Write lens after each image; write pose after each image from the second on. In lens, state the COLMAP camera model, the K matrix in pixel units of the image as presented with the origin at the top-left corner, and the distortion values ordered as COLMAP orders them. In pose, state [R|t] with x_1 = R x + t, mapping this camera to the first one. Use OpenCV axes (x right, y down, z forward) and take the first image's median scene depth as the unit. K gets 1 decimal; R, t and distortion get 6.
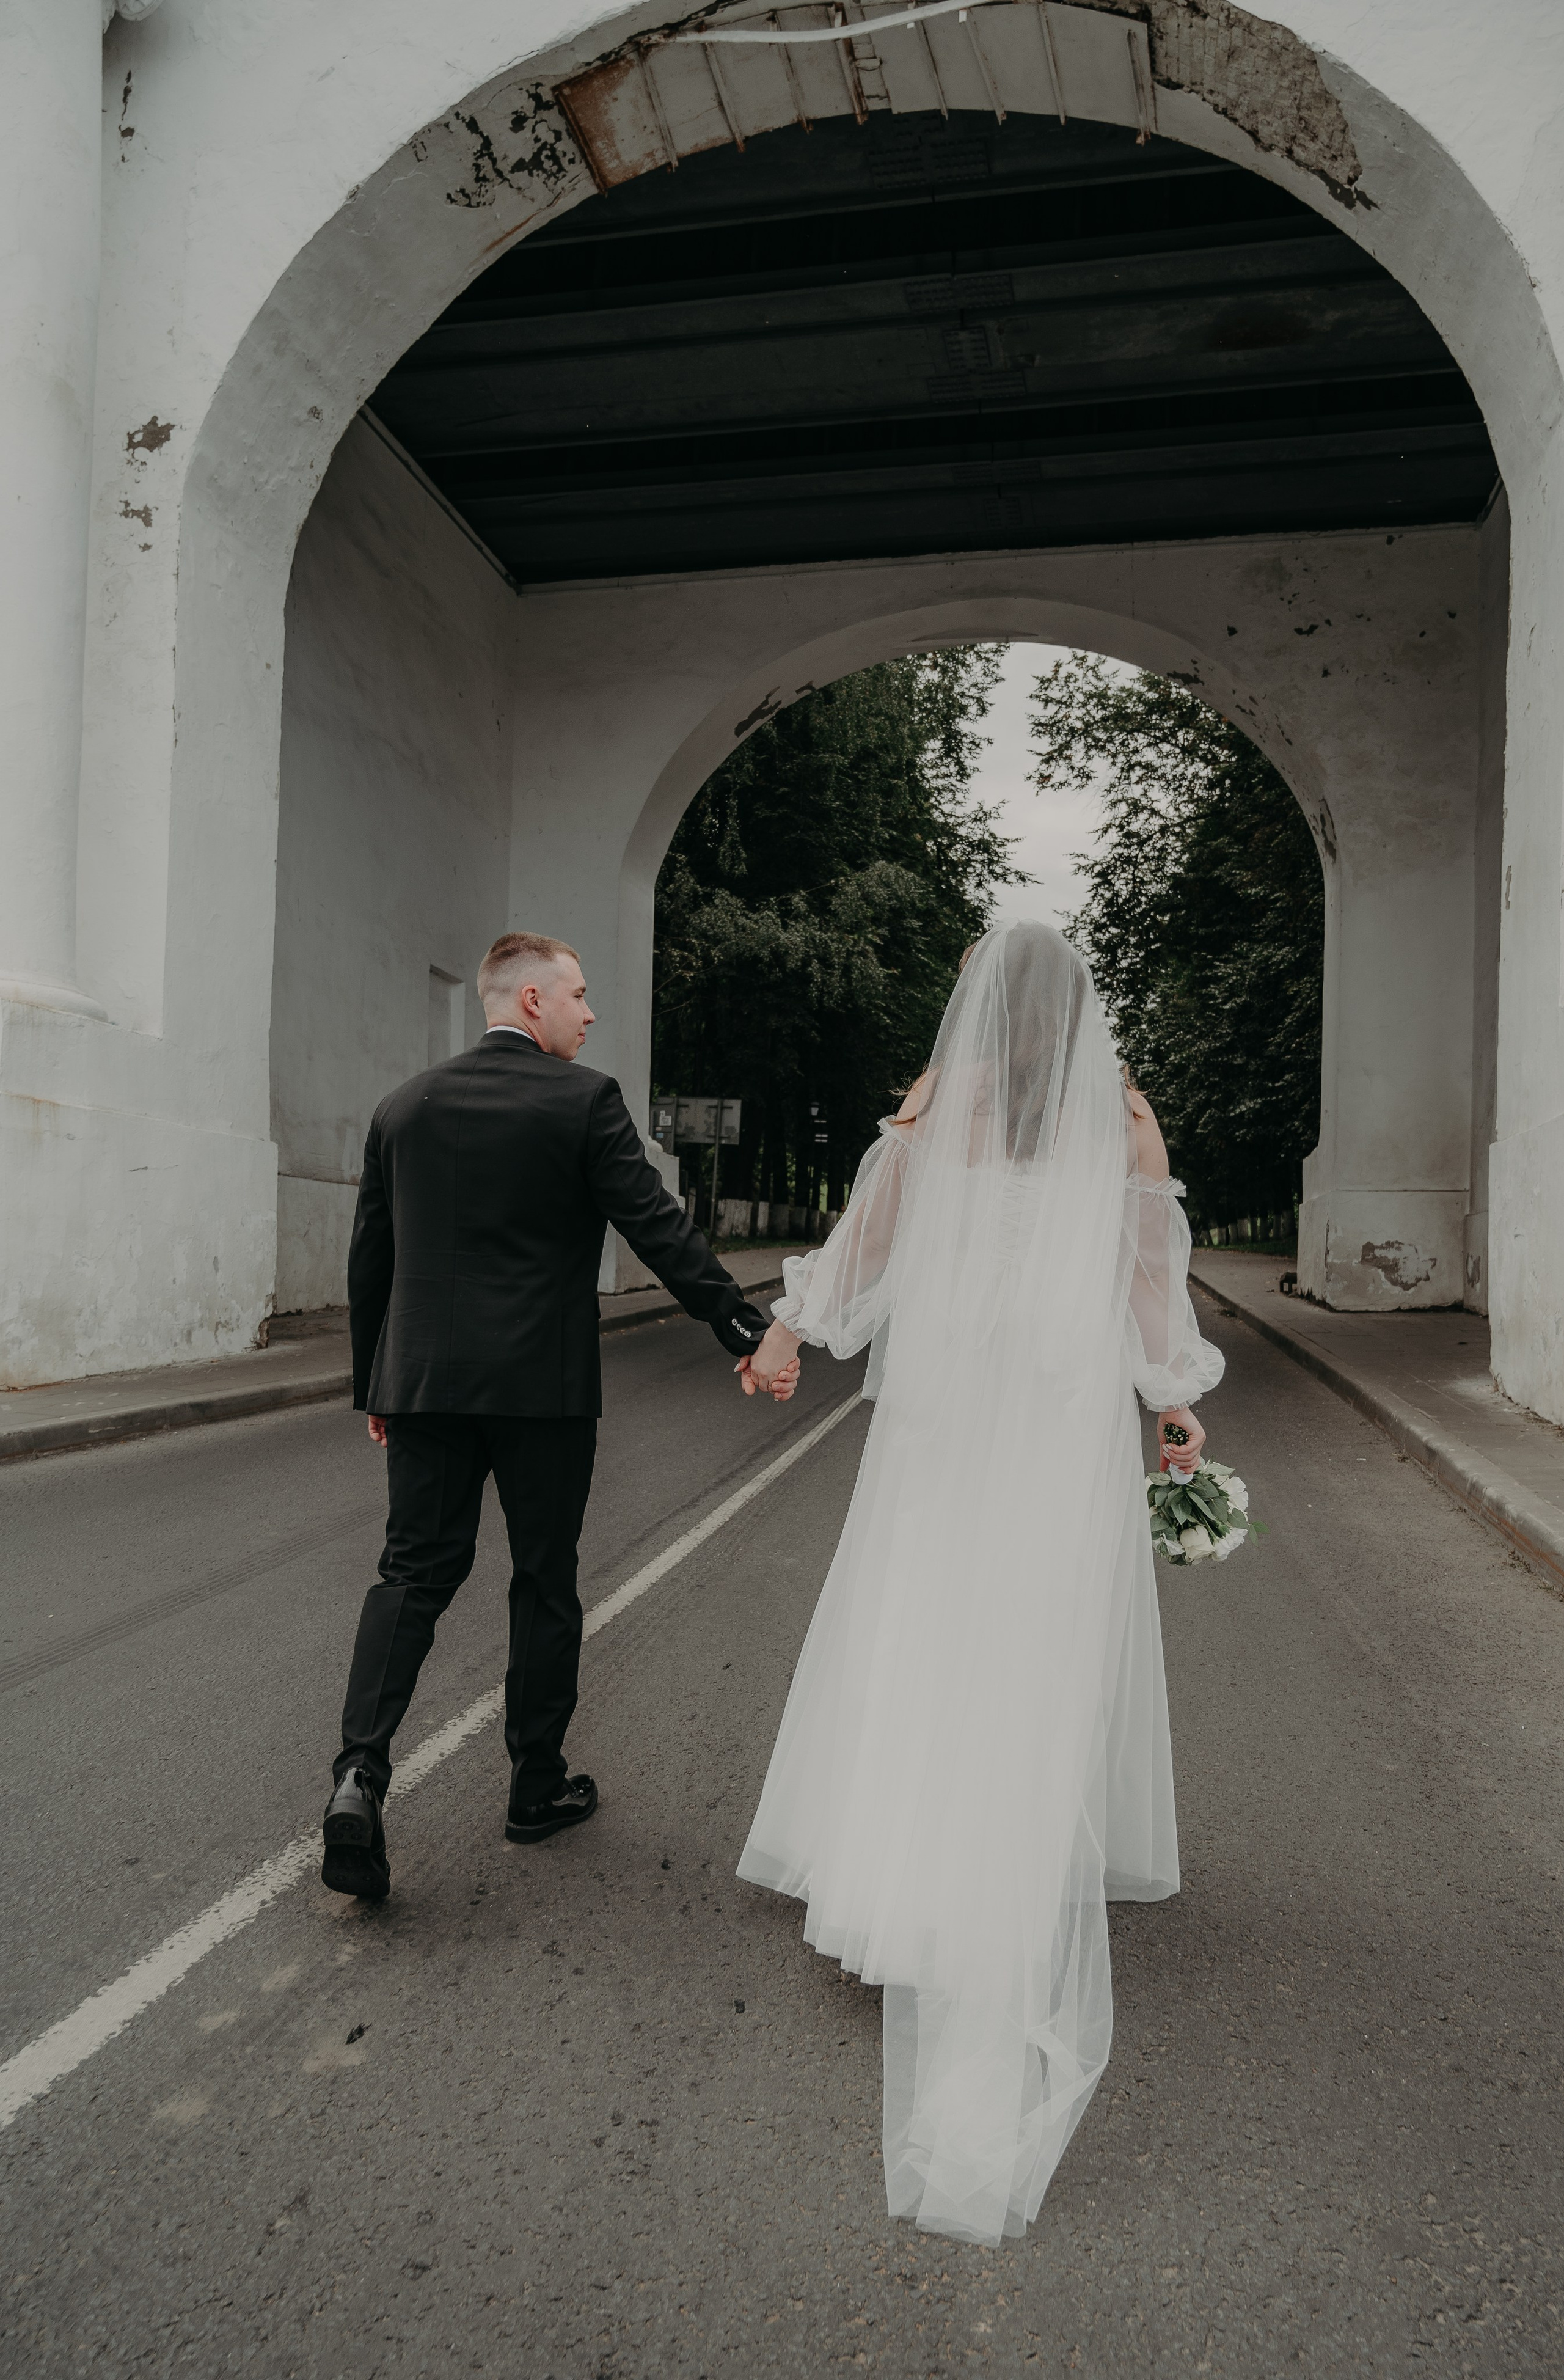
lens RADIAL K [[1802.3, 0, 778.9], [0, 1802.3, 1241.0], [0, 0, 1]] dist [-0.007744, 0.006740]
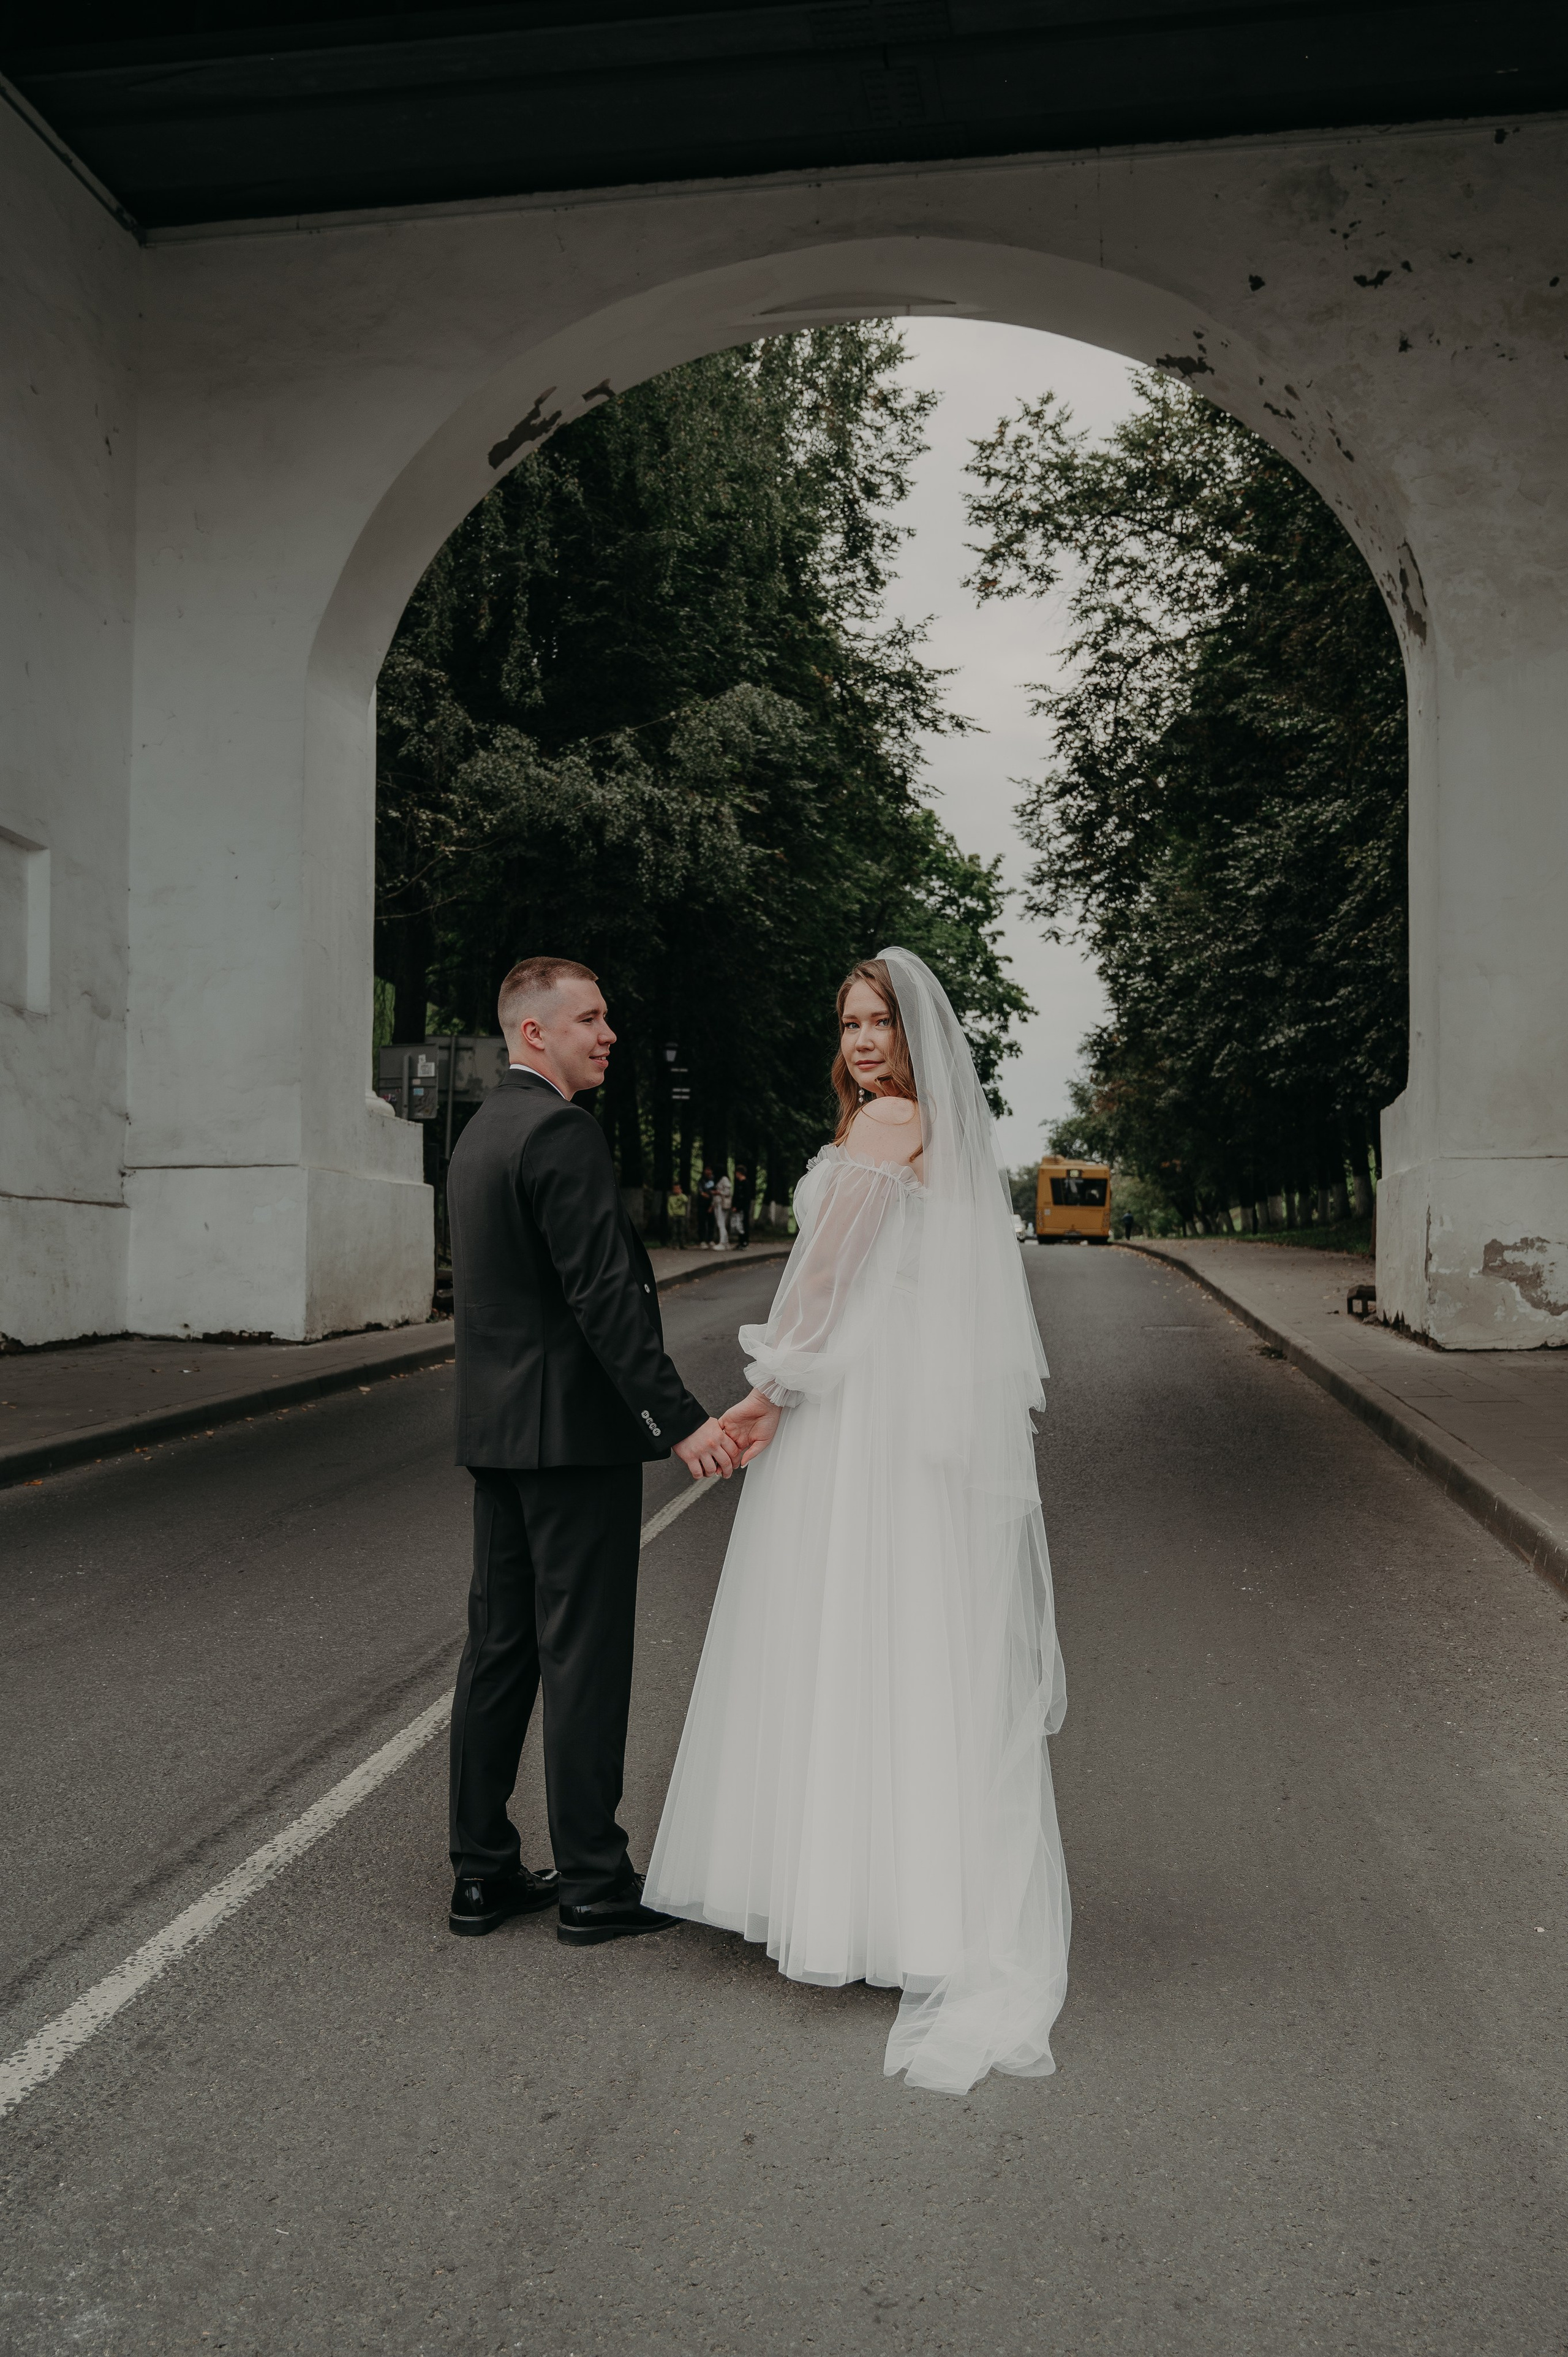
lens RADIAL K [[2167.1, 0, 783.2], [0, 2167.1, 1174.4], [0, 0, 1]] dist [0.010584, 0.000000]
pose [[0.999207, -0.017582, 0.035721, 0.040807], [0.018388, 0.999581, -0.022363, -0.007591], [-0.035313, 0.023002, 0.999112, 0.194670]]
